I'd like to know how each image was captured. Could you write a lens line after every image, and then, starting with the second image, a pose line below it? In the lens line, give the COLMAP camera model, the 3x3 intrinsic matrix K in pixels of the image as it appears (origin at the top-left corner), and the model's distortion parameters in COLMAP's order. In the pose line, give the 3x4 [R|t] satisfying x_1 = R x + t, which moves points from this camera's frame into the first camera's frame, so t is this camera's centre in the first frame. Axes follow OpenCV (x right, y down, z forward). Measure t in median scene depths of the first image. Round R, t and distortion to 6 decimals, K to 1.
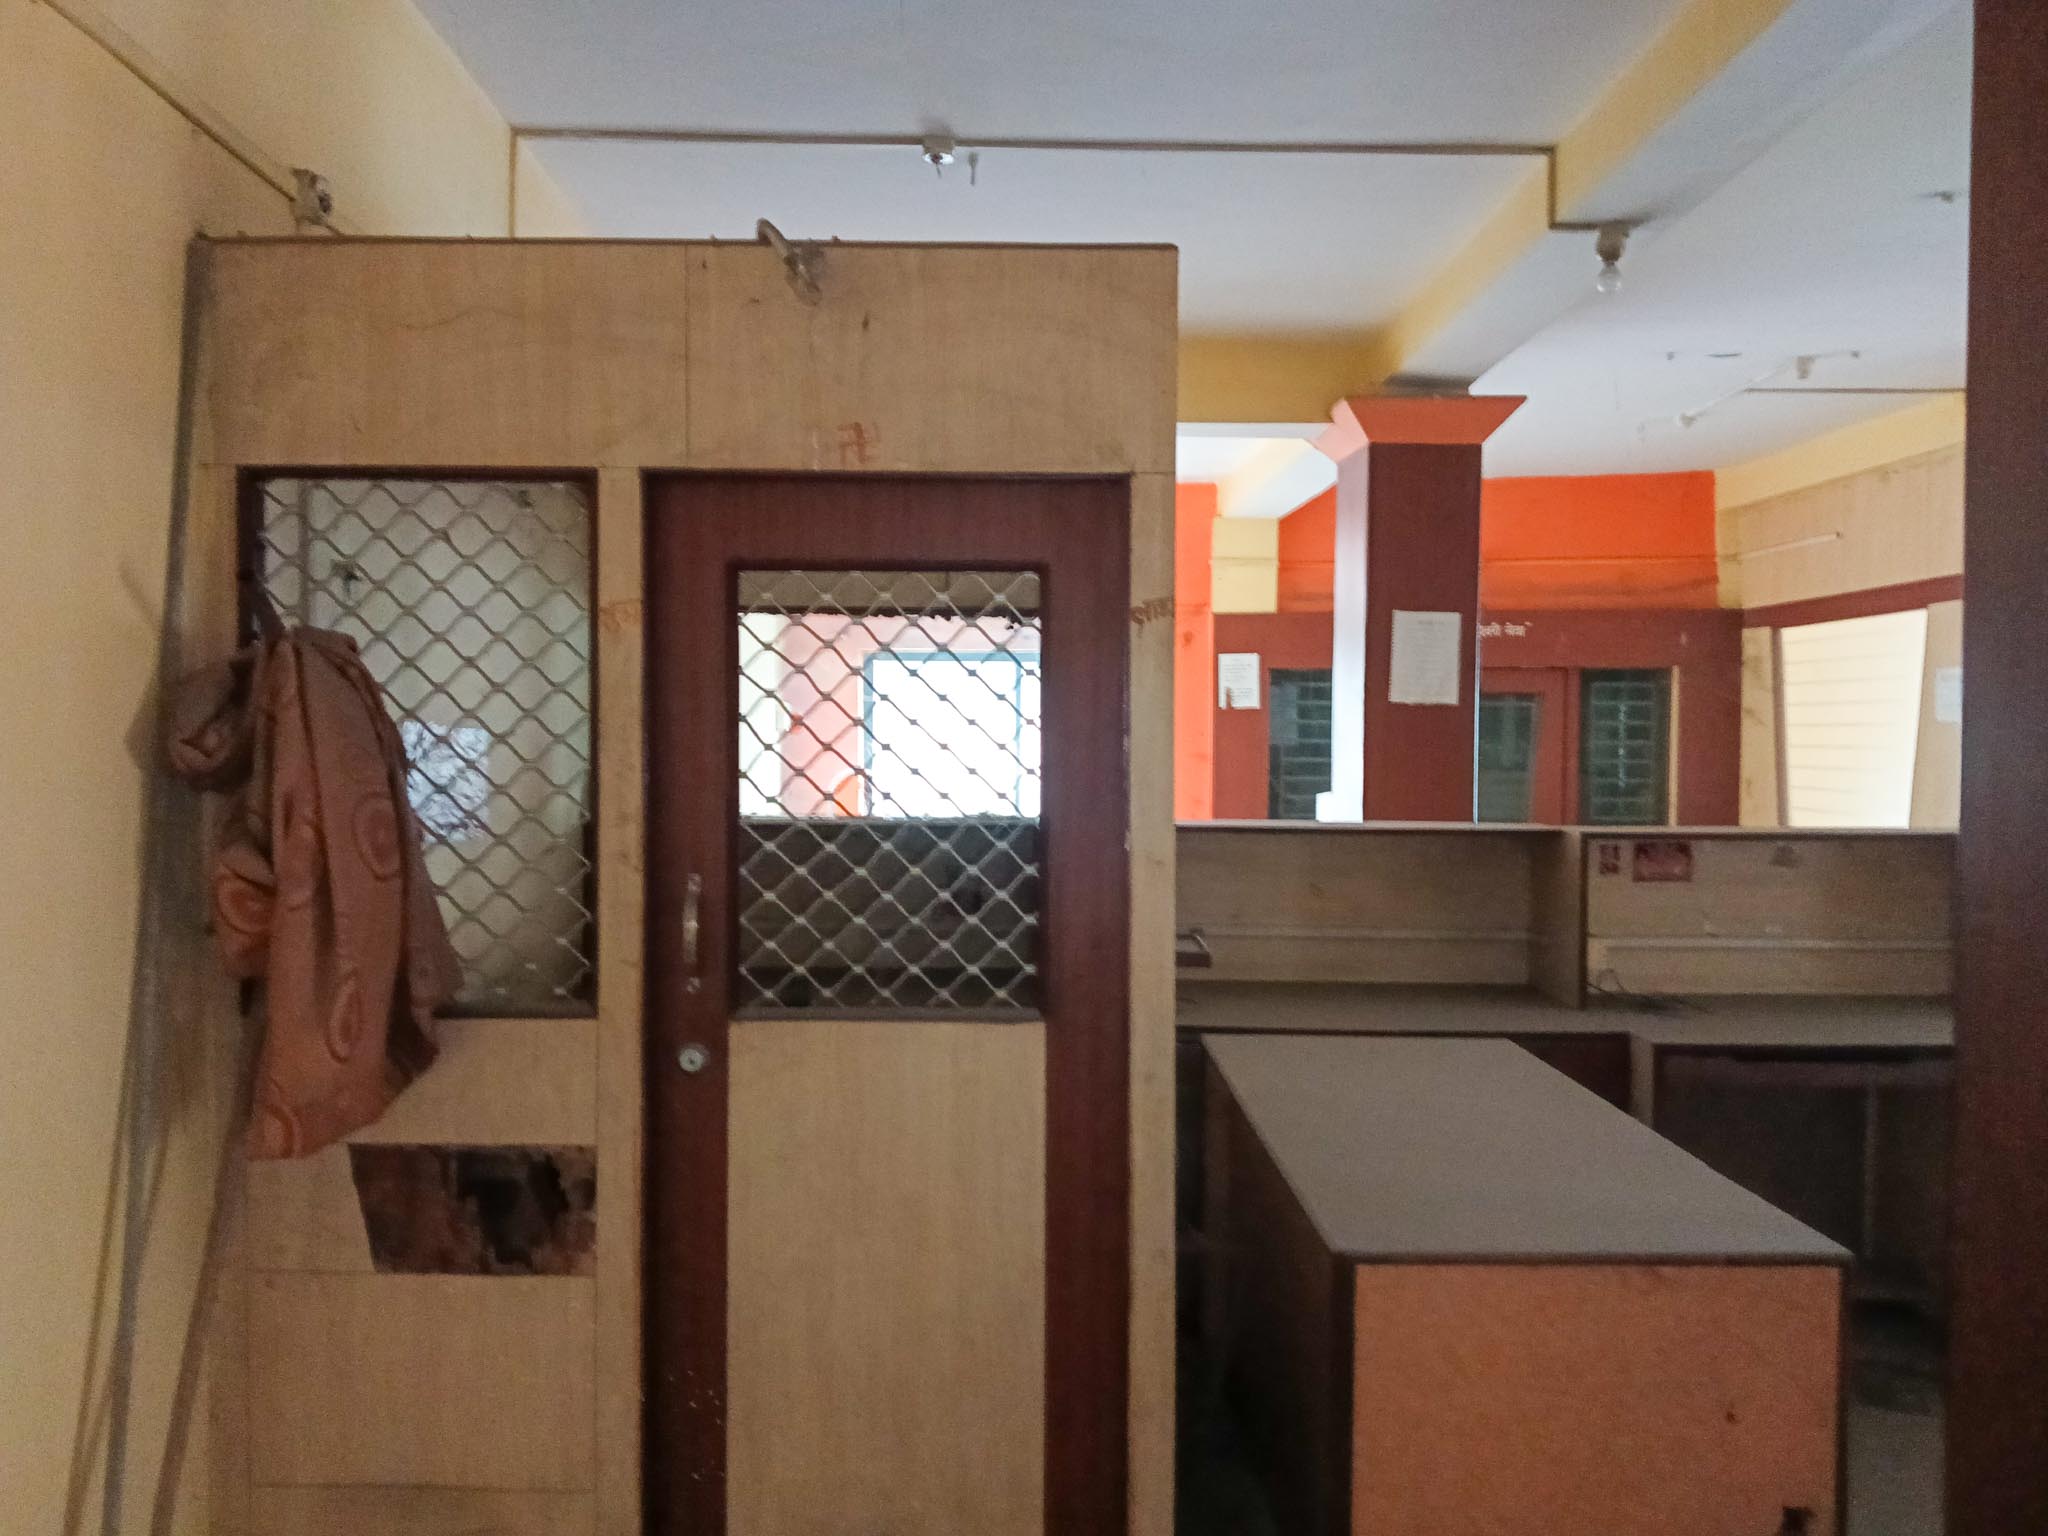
lens RADIAL K [[1600.3, 0, 1015.5], [0, 1600.3, 789.9], [0, 0, 1]] dist [0.082008, -0.175865]
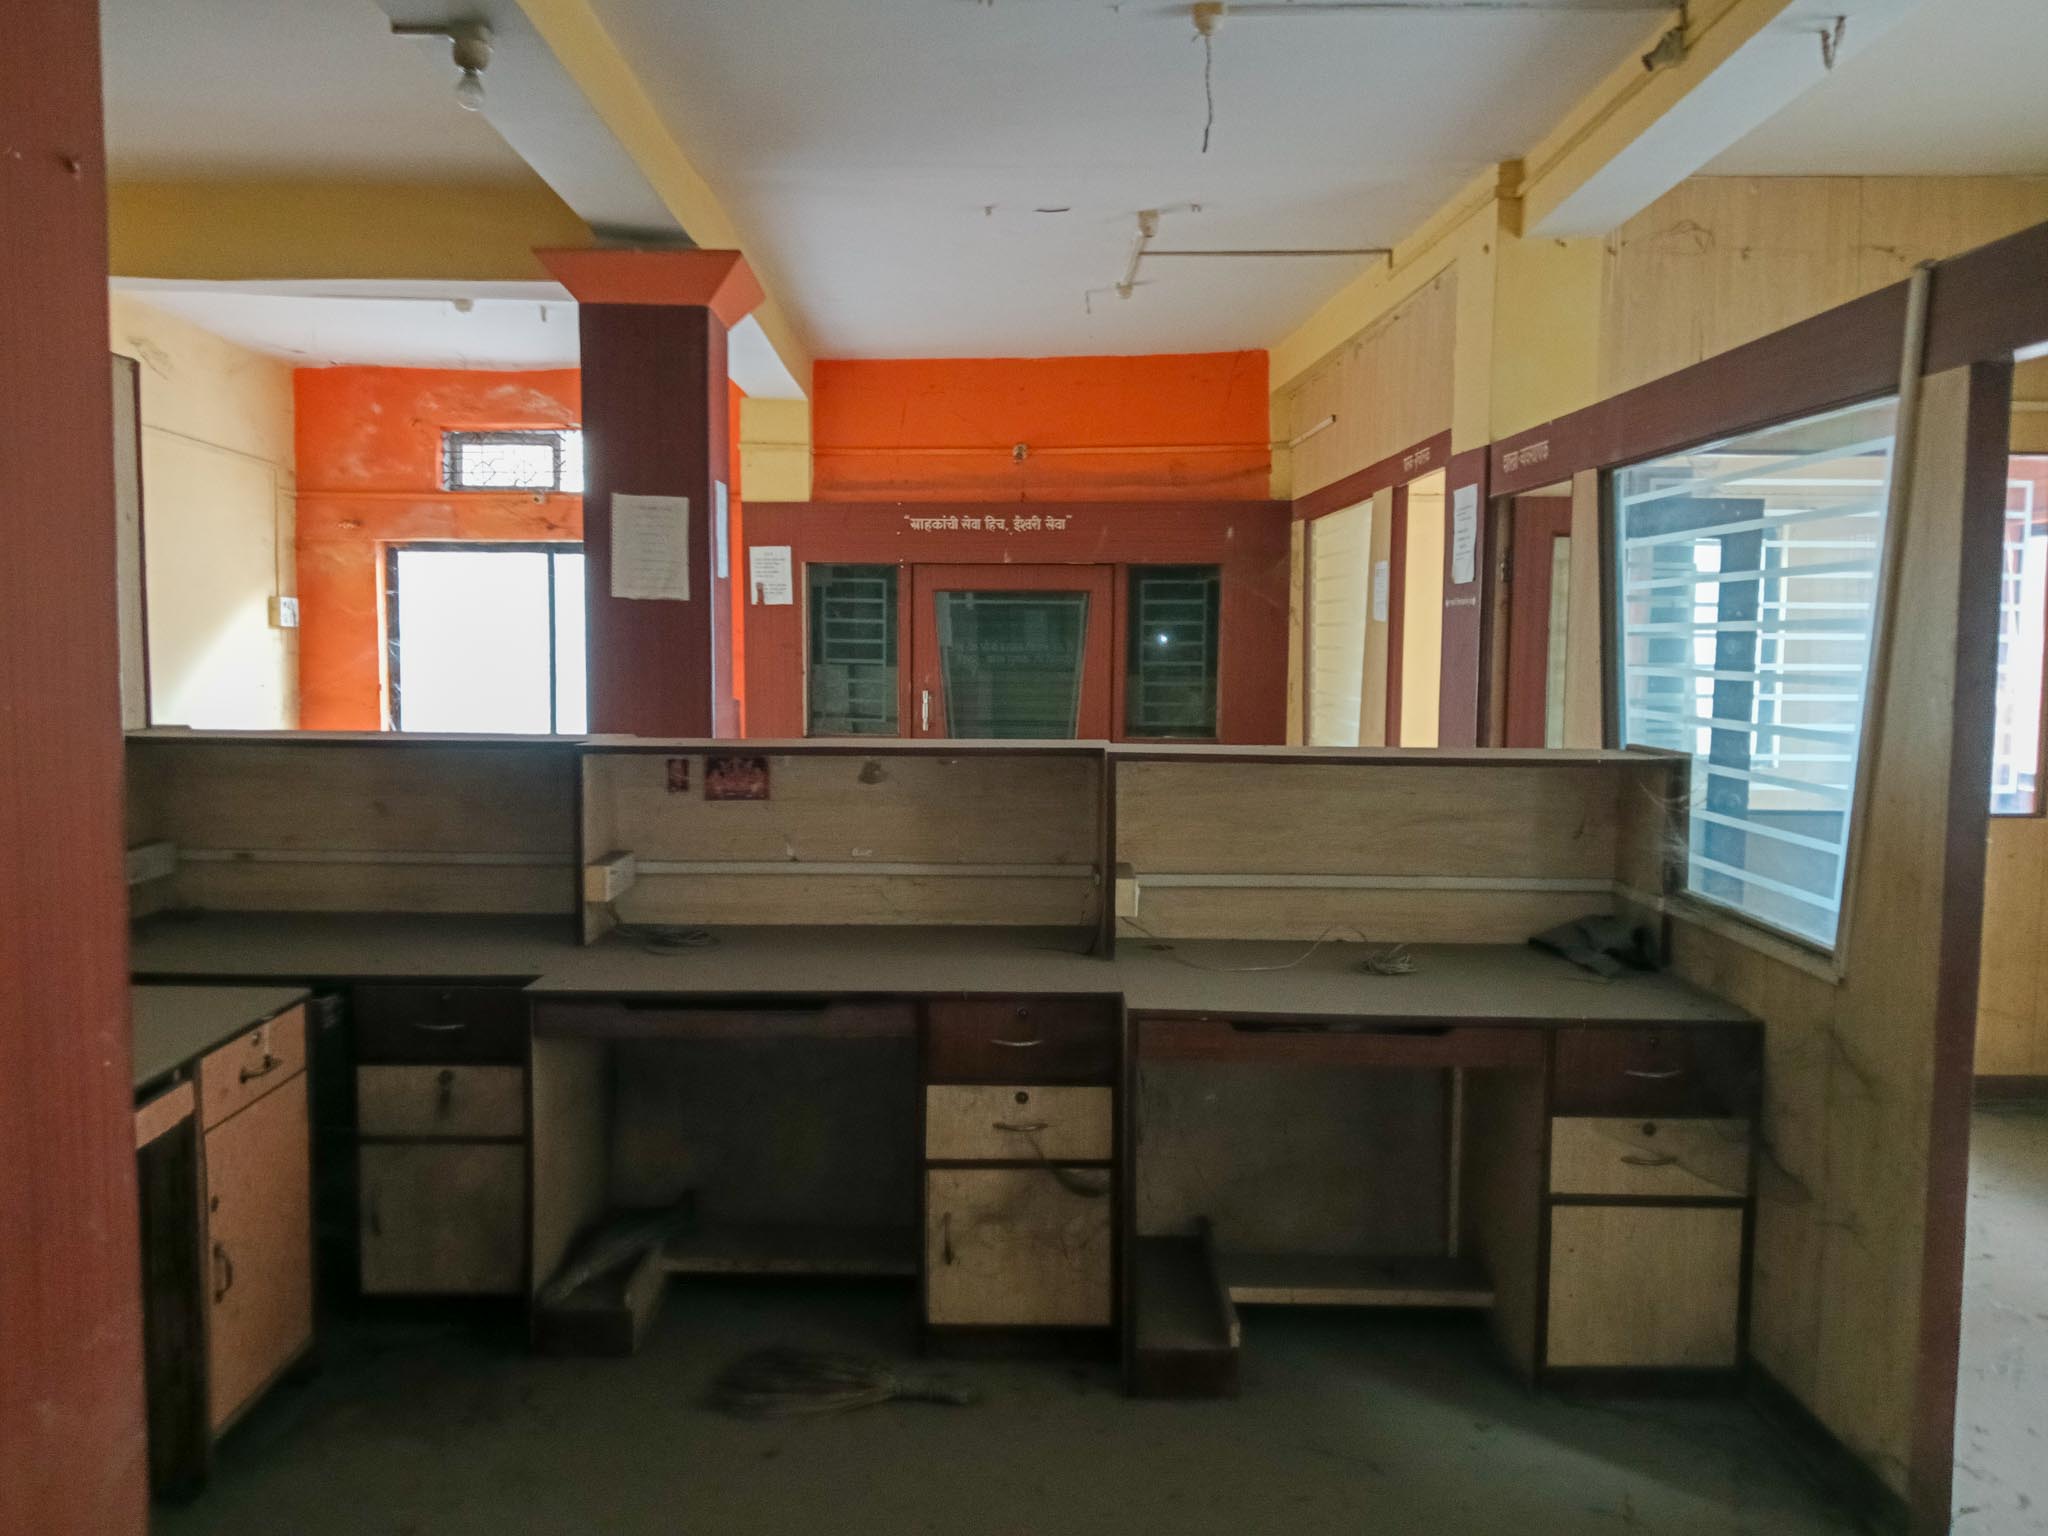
lens RADIAL K [[1623.0, 0, 989.5], [0, 1623.0, 767.1], [0, 0, 1]] dist [0.148413, -0.214973]
pose [[0.999977, 0.003010, 0.006142, 0.268882], [-0.003301, 0.998843, 0.047981, -0.002733], [-0.005991, -0.048000, 0.998829, 0.048512]]
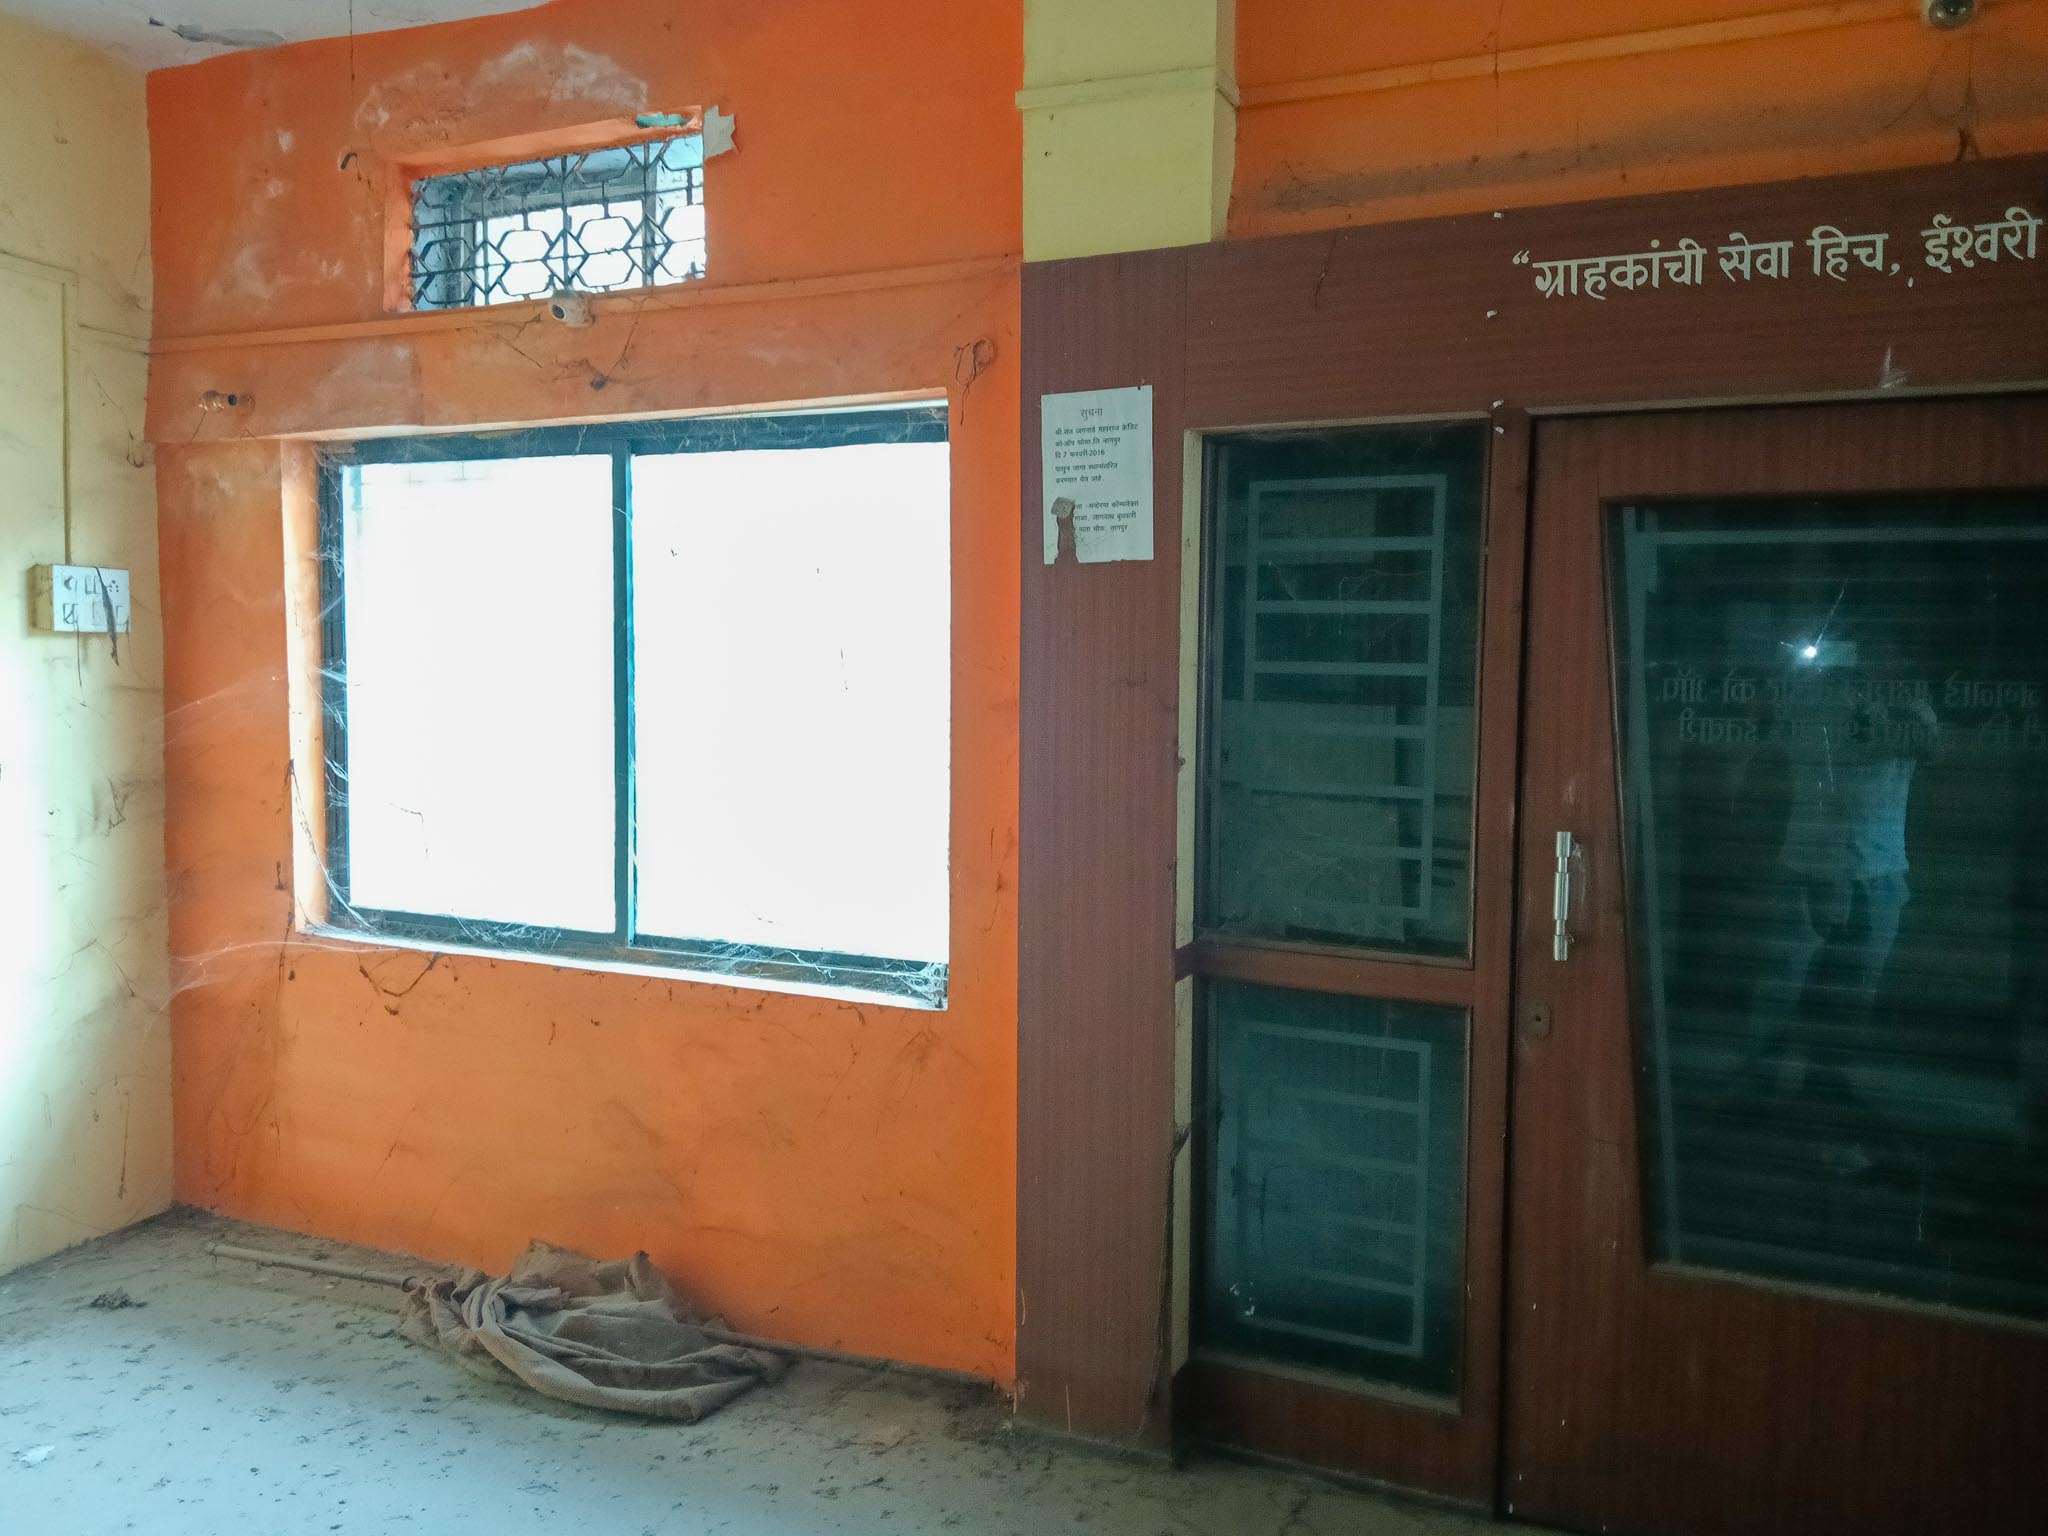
lens RADIAL K [[1600.3, 0, 1015.5], [0, 1600.3, 789.9], [0, 0, 1]] dist [0.082008, -0.175865]
pose [[0.928687, 0.039370, -0.368769, 0.251602], [-0.020668, 0.998298, 0.054531, -0.023817], [0.370288, -0.043021, 0.927920, 0.717938]]
